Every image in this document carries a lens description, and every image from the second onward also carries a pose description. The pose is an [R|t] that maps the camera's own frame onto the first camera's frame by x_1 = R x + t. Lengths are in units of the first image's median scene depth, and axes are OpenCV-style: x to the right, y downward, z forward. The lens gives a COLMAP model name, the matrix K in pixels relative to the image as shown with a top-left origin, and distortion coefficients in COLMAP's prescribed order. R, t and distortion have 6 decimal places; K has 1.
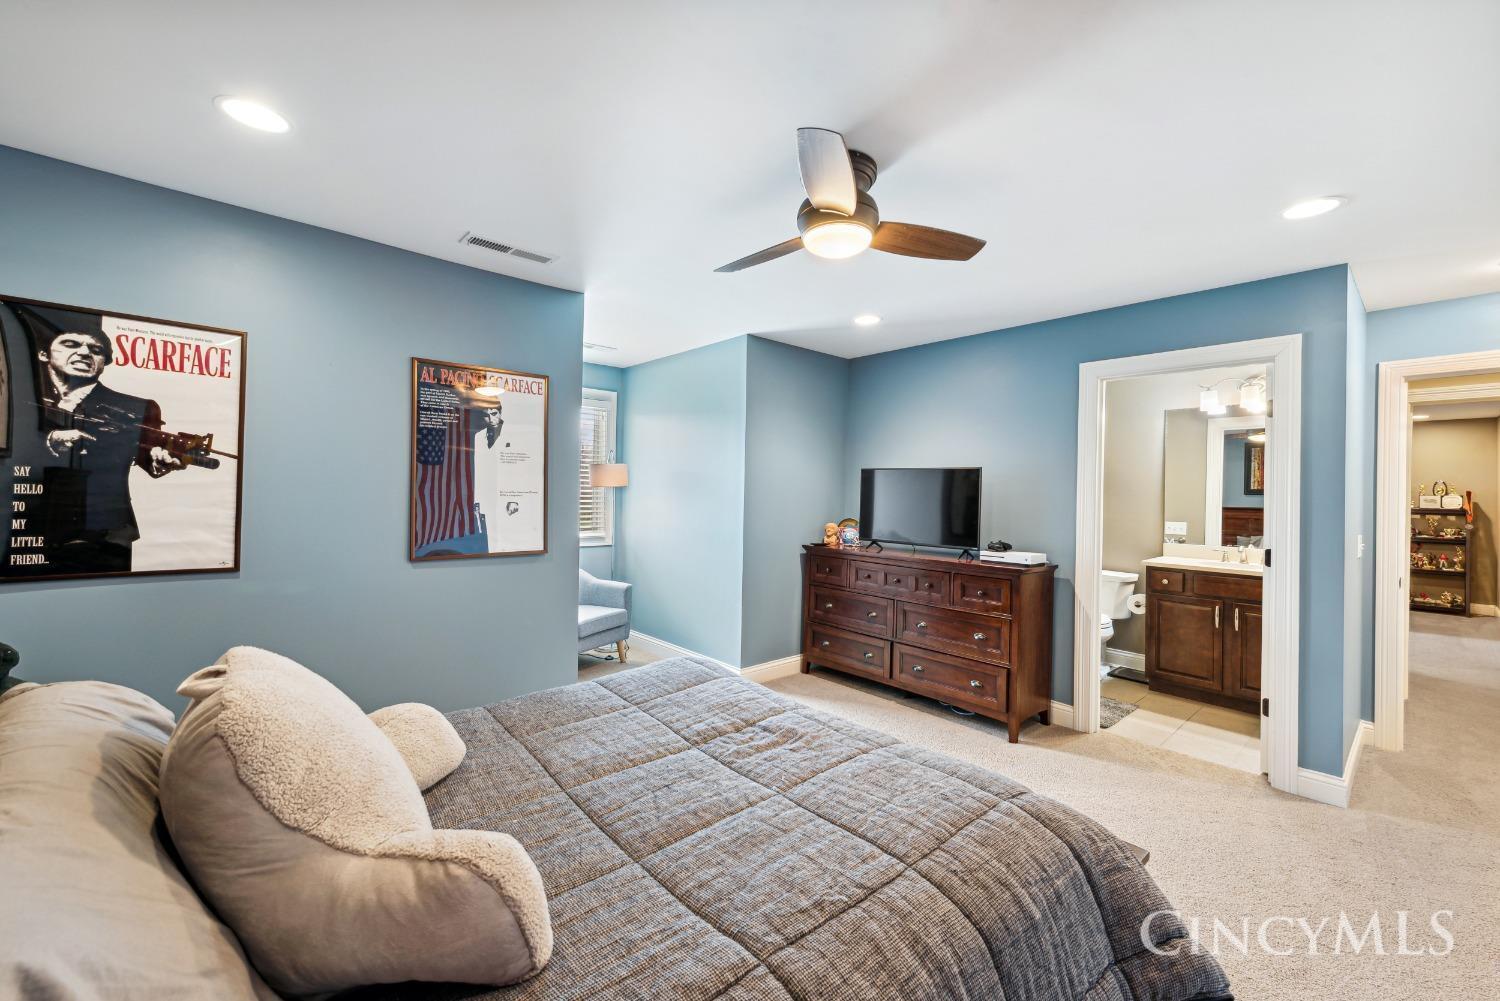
lens RADIAL K [[602.1, 0, 751.9], [0, 602.1, 495.6], [0, 0, 1]] dist [0.003832, 0.000482]
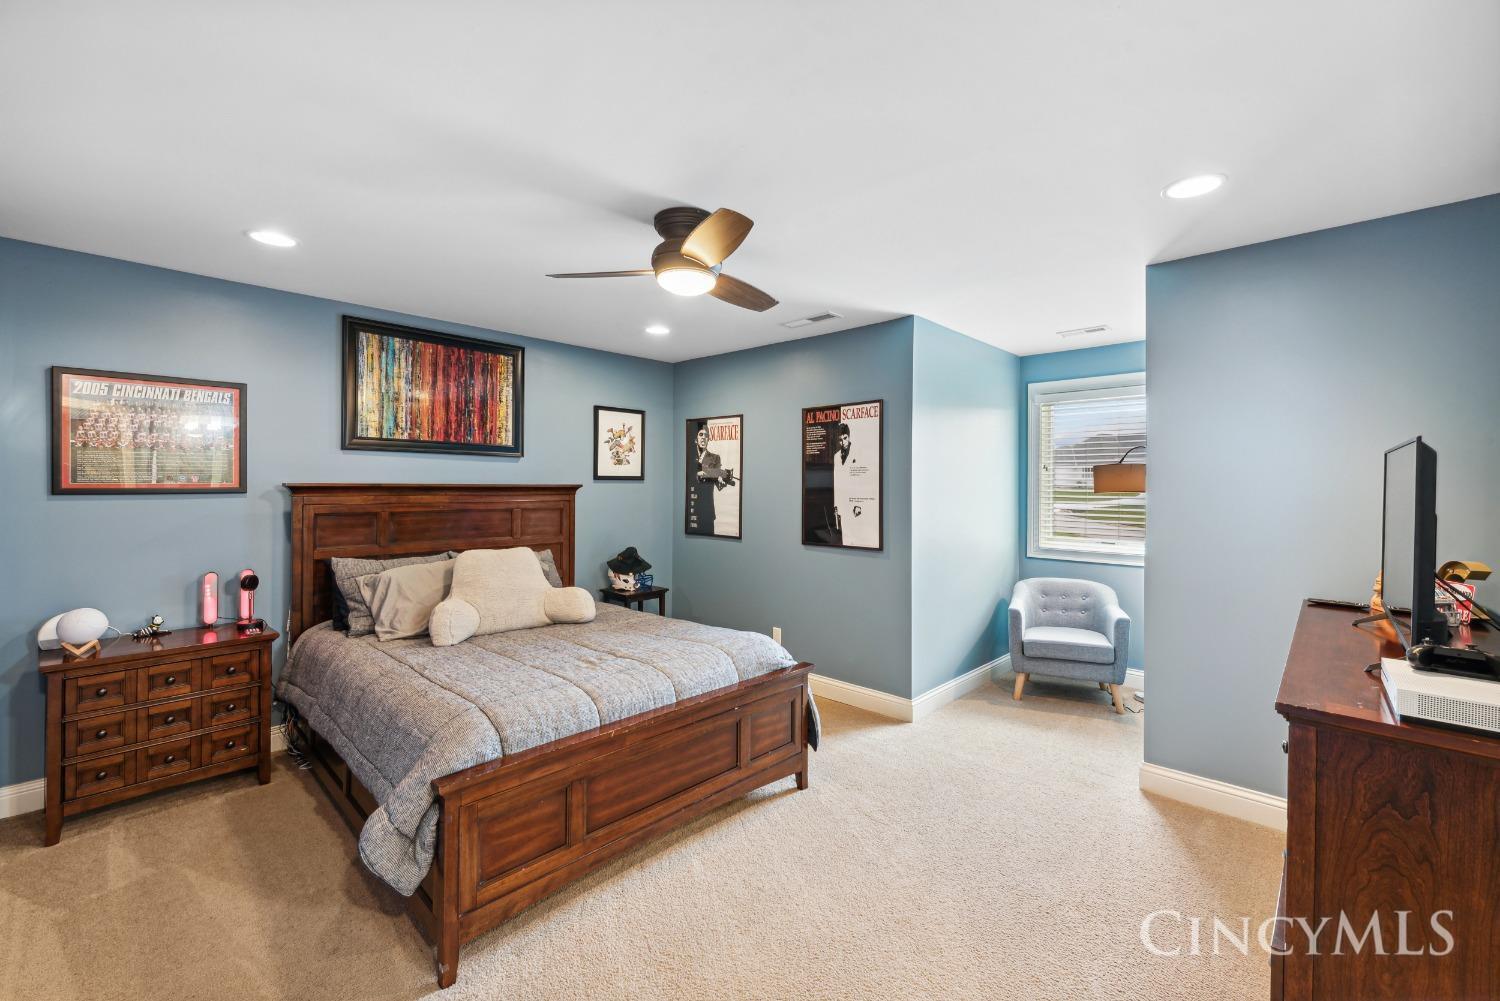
lens RADIAL K [[627.7, 0, 753.7], [0, 627.7, 489.0], [0, 0, 1]] dist [-0.000901, 0.000158]
pose [[0.078238, -0.012895, -0.996851, 1.280260], [-0.010851, 0.999846, -0.013785, -0.007607], [0.996876, 0.011895, 0.078086, 0.988345]]
